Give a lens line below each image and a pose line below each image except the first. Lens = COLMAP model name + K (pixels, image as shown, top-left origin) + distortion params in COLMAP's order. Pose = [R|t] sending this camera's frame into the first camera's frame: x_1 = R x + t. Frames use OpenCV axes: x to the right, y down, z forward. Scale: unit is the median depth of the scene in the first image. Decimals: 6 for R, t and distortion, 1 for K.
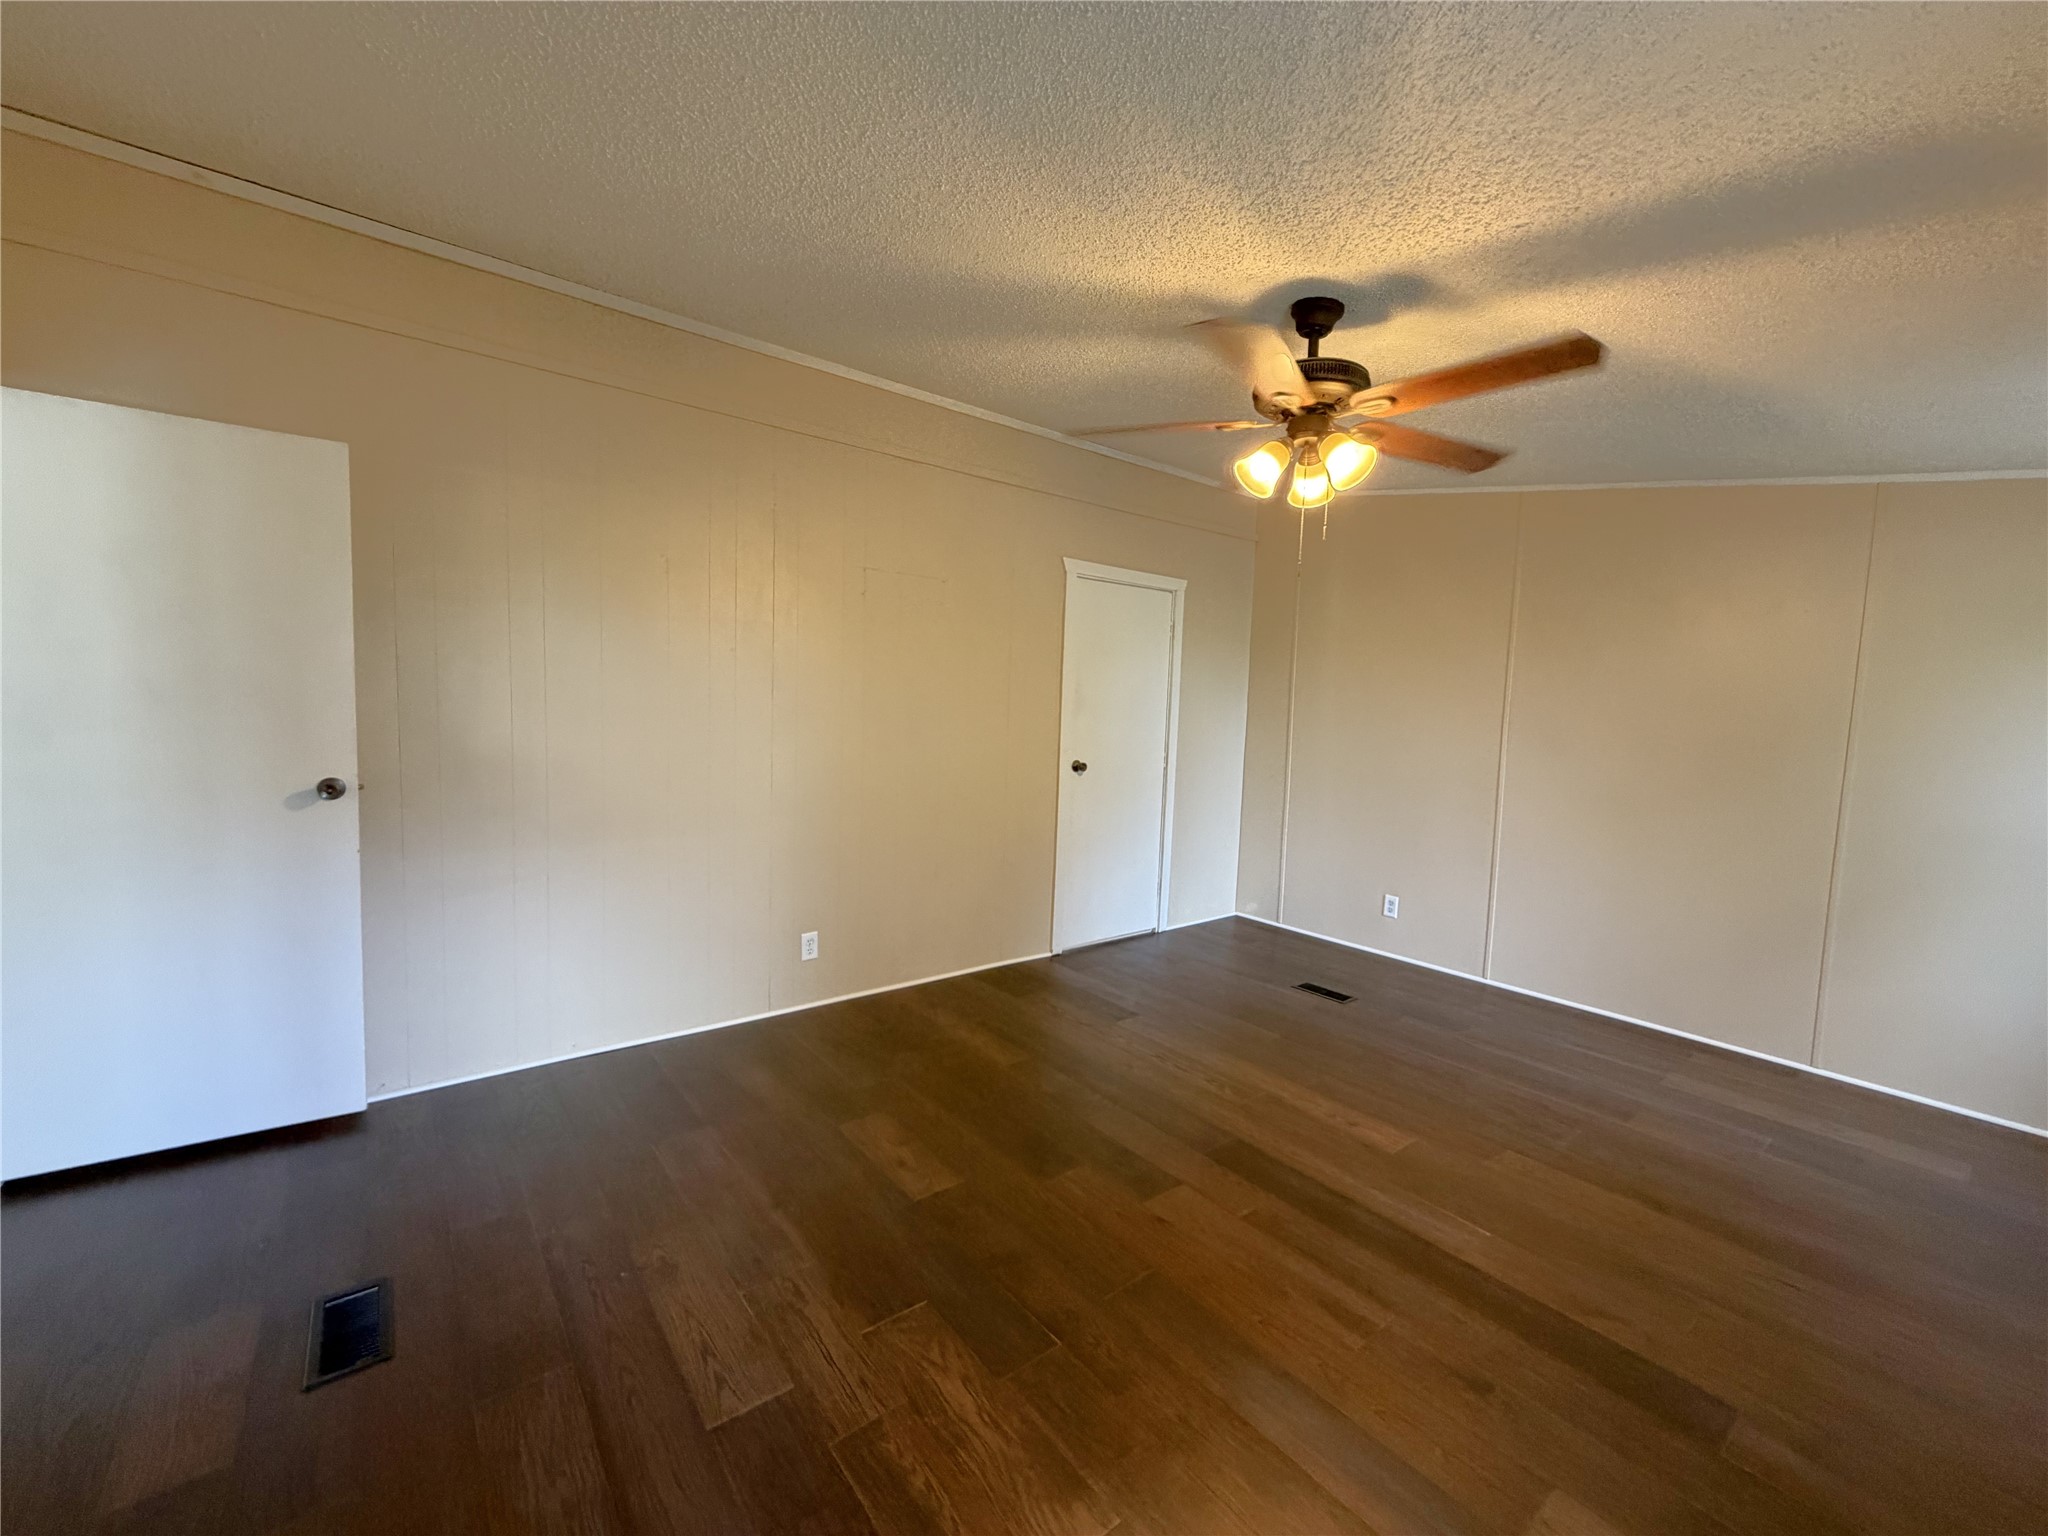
lens RADIAL K [[814.3, 0, 1018.4], [0, 814.3, 764.7], [0, 0, 1]] dist [0.000411, 0.000084]
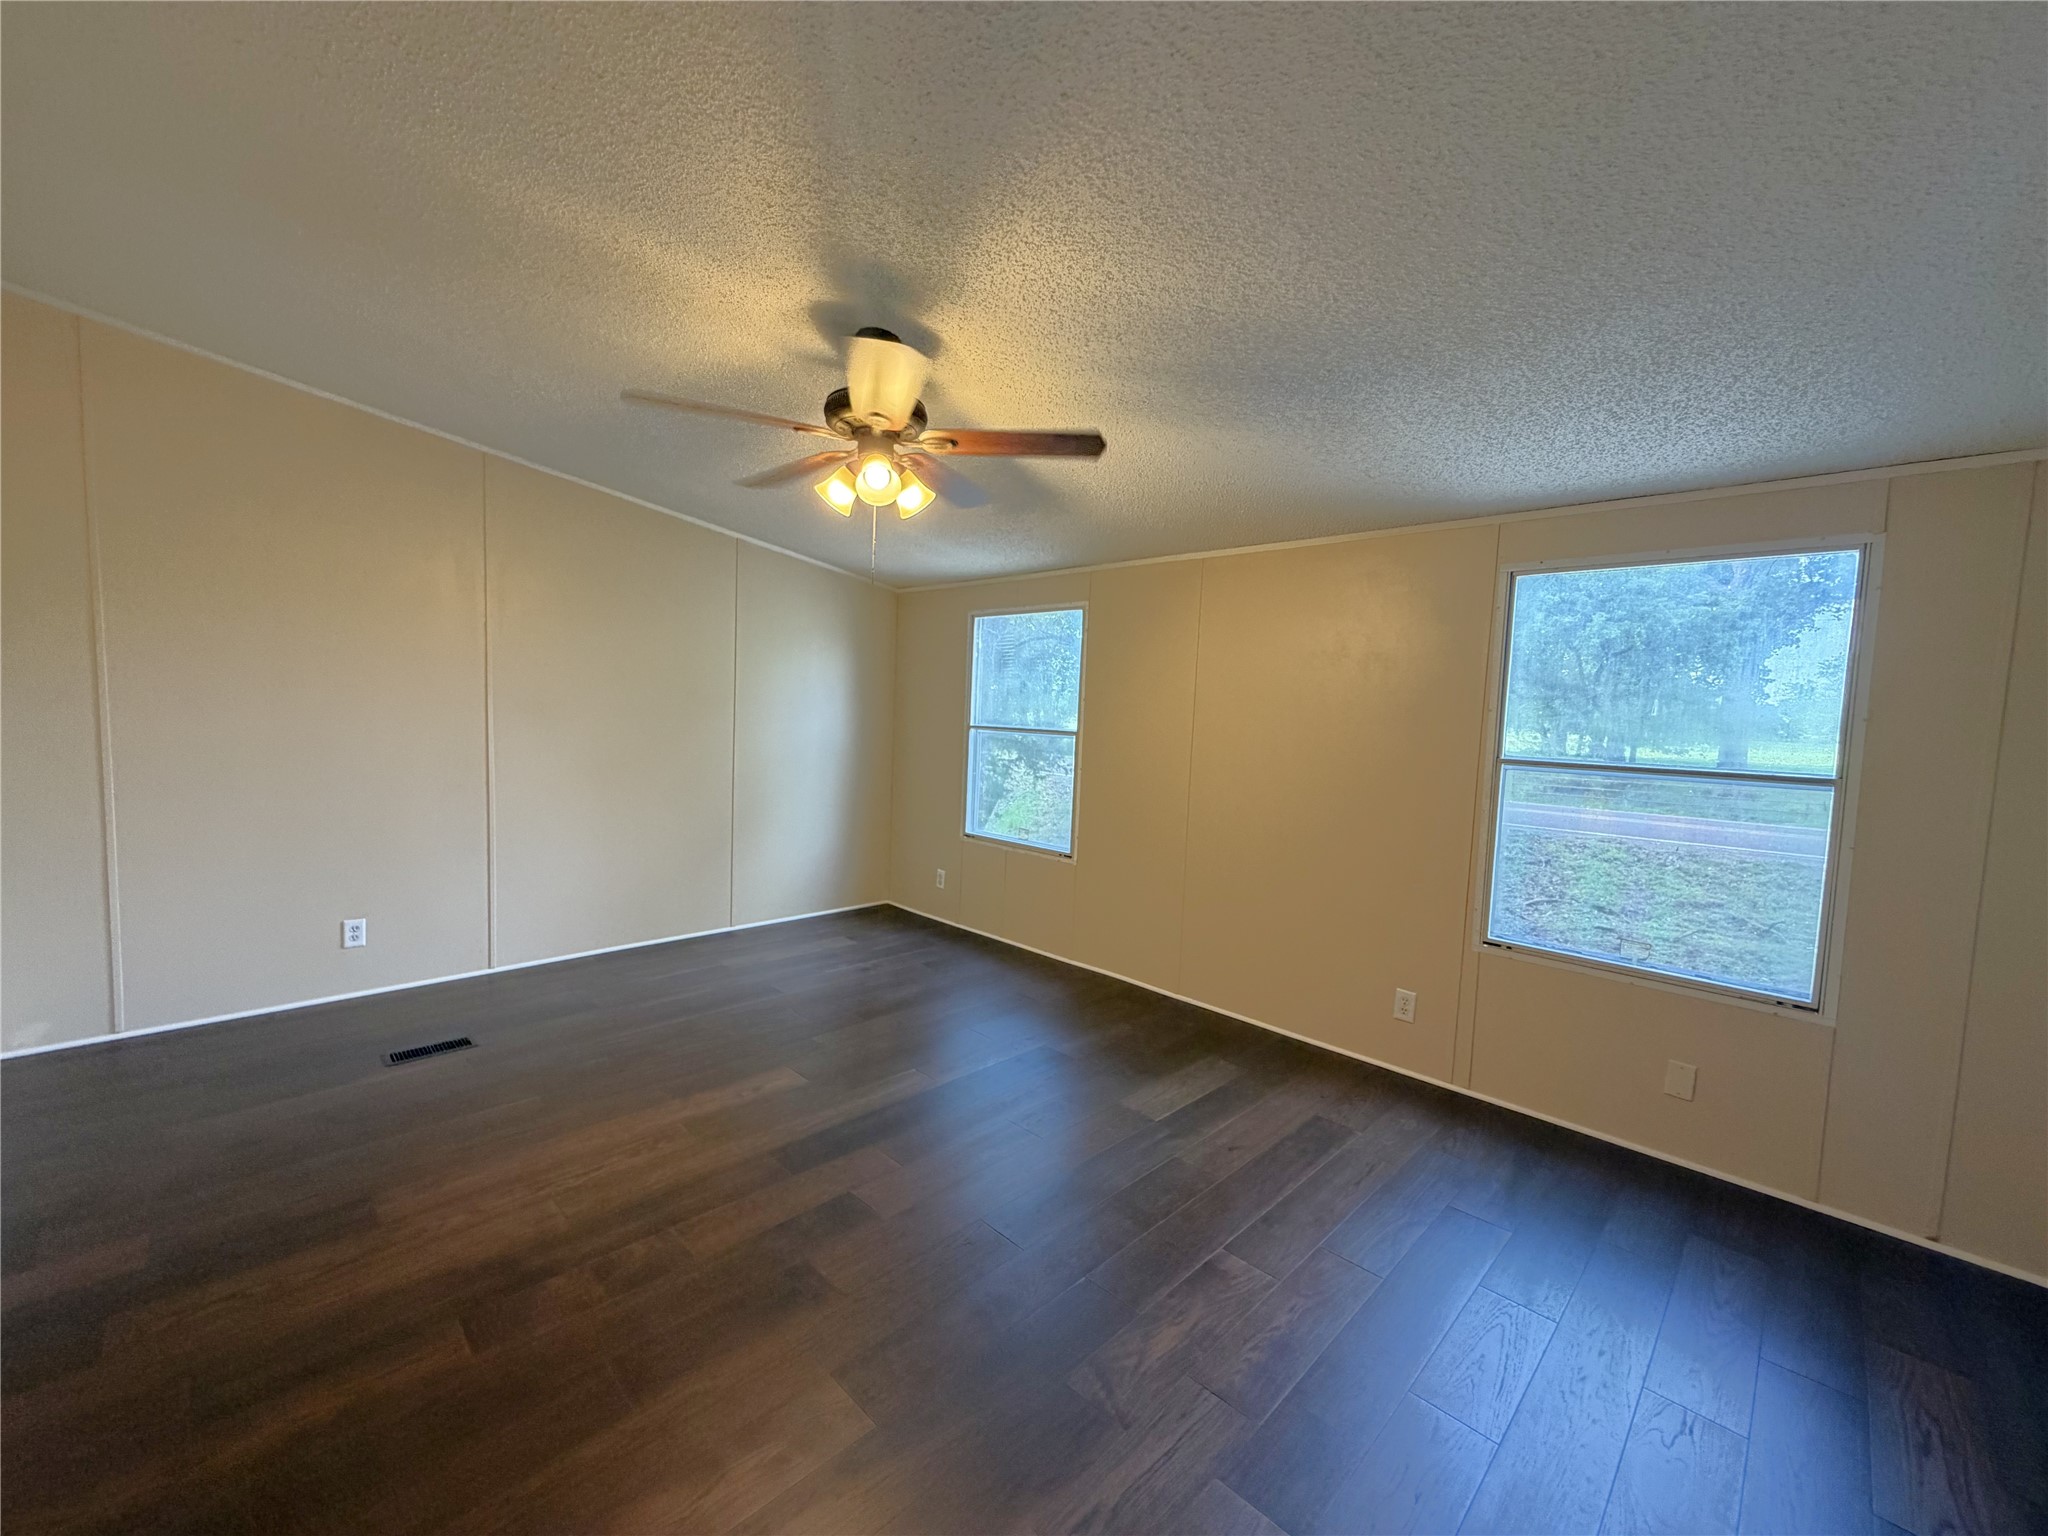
lens RADIAL K [[814.3, 0, 1018.4], [0, 814.3, 764.7], [0, 0, 1]] dist [0.000411, 0.000084]
pose [[-0.113514, -0.108577, 0.987586, -0.705438], [0.040172, 0.992696, 0.113756, -0.095009], [-0.992724, 0.052586, -0.108323, 0.845358]]
